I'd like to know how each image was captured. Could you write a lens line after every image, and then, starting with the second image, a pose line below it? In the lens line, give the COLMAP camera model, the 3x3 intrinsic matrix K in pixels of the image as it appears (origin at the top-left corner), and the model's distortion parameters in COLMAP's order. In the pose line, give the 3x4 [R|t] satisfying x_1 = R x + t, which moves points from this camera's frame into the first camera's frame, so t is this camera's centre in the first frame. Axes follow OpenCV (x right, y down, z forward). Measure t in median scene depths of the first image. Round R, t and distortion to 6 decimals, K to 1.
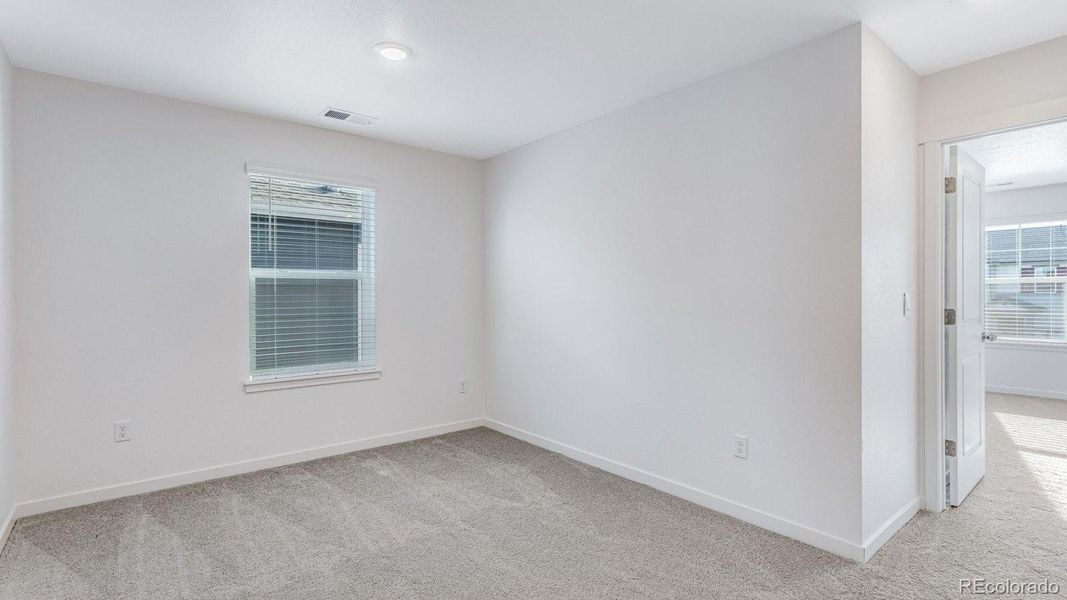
lens RADIAL K [[506.0, 0, 533.5], [0, 506.0, 300.0], [0, 0, 1]] dist [0.000112, 0.000075]
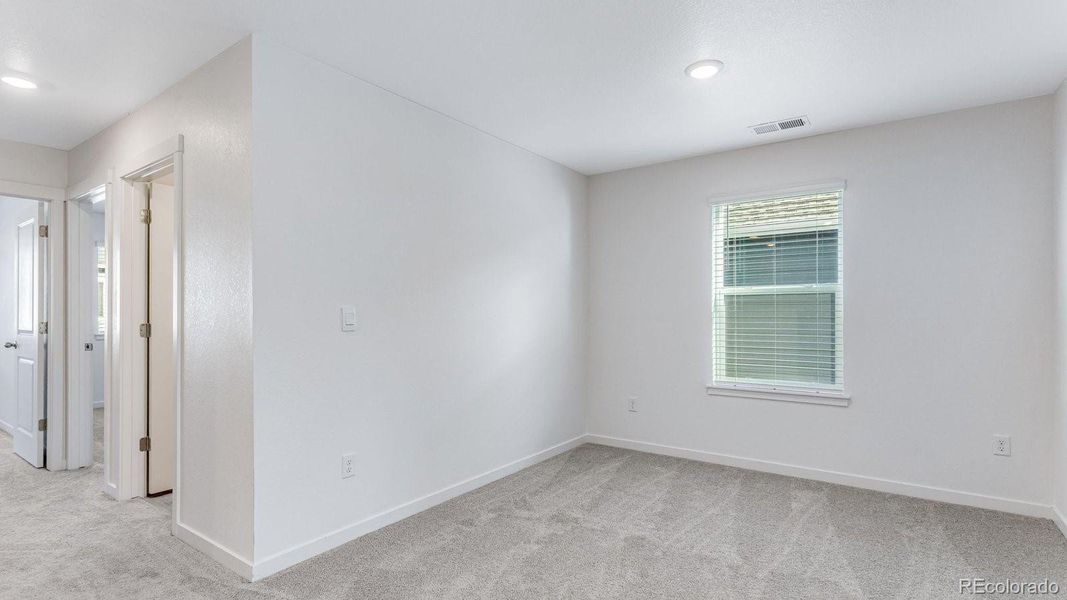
lens RADIAL K [[509.1, 0, 534.1], [0, 509.1, 312.6], [0, 0, 1]] dist [-0.001362, -0.000292]
pose [[0.263143, 0.000740, -0.964756, 0.432633], [-0.008808, 0.999960, -0.001635, 0.000520], [0.964717, 0.008928, 0.263139, 0.280503]]
